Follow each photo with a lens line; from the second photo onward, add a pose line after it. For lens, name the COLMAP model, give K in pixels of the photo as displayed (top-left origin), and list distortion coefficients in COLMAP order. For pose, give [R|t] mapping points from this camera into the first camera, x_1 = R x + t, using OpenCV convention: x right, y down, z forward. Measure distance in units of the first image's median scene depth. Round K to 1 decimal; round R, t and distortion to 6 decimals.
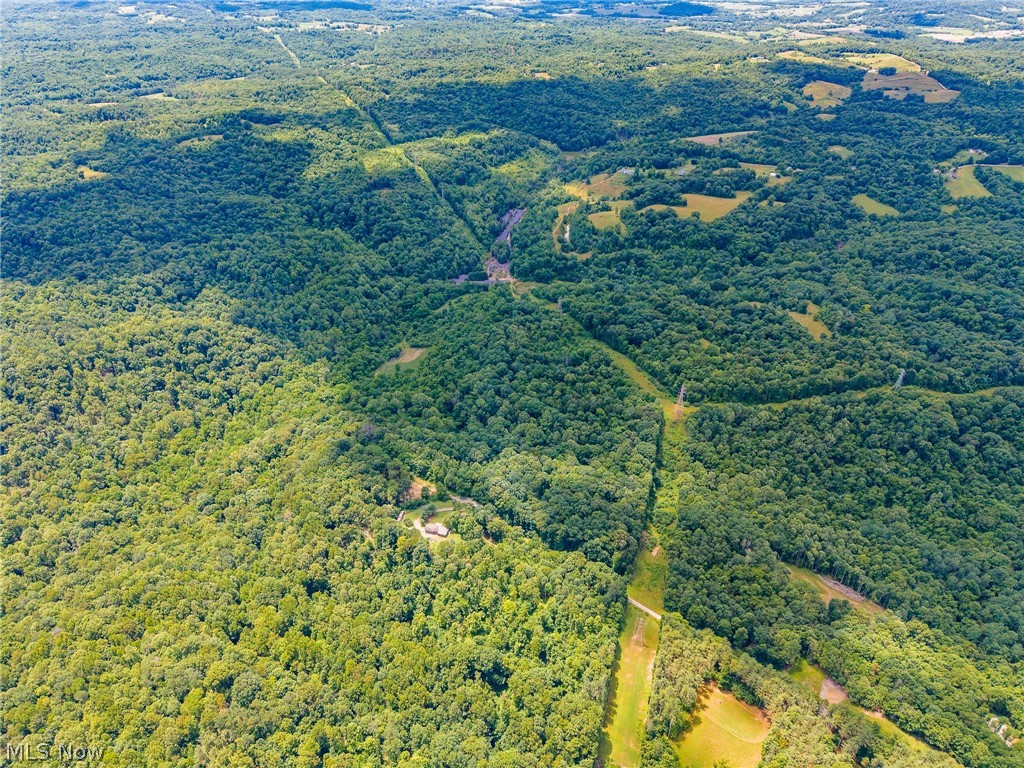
lens RADIAL K [[716.8, 0, 512.0], [0, 716.8, 385.4], [0, 0, 1]] dist [0.011049, 0.004768]
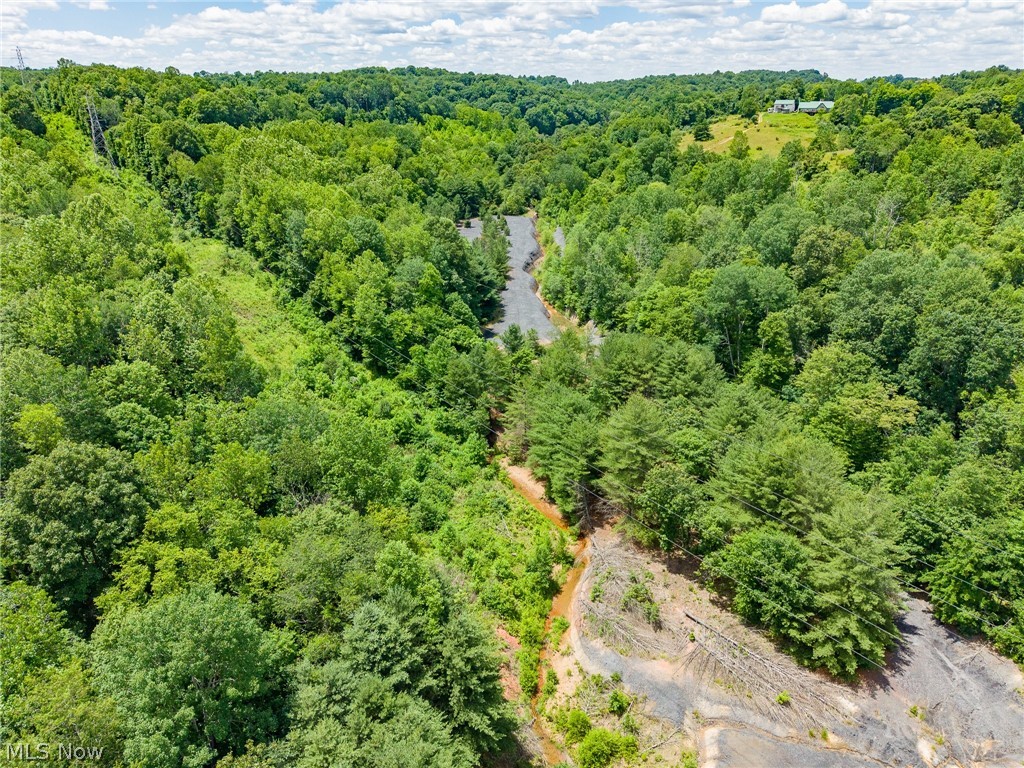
lens RADIAL K [[716.8, 0, 511.5], [0, 716.8, 383.9], [0, 0, 1]] dist [0.011049, 0.004768]
pose [[0.967531, -0.102081, 0.231222, -0.055266], [0.141556, 0.976731, -0.161119, -0.194616], [-0.209394, 0.188618, 0.959467, 0.978802]]
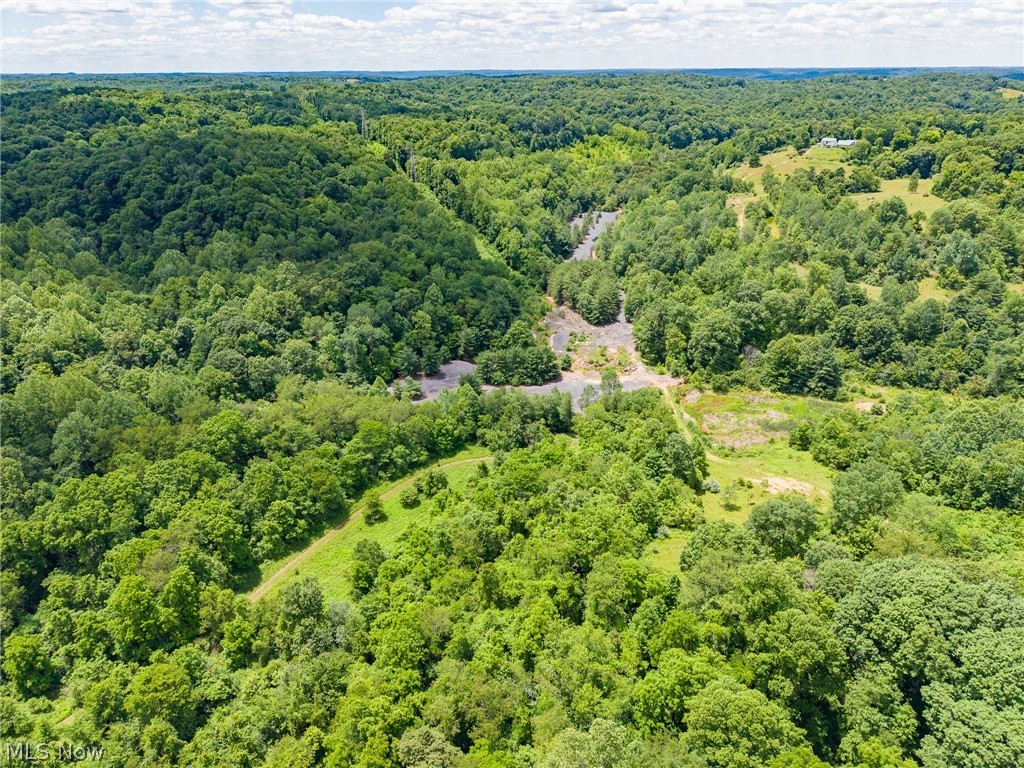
lens RADIAL K [[716.8, 0, 512.1], [0, 716.8, 379.5], [0, 0, 1]] dist [0.011049, 0.004768]
pose [[0.999949, 0.002763, -0.009732, -0.046458], [-0.004230, 0.988041, -0.154134, -0.109881], [0.009190, 0.154167, 0.988002, 0.754960]]
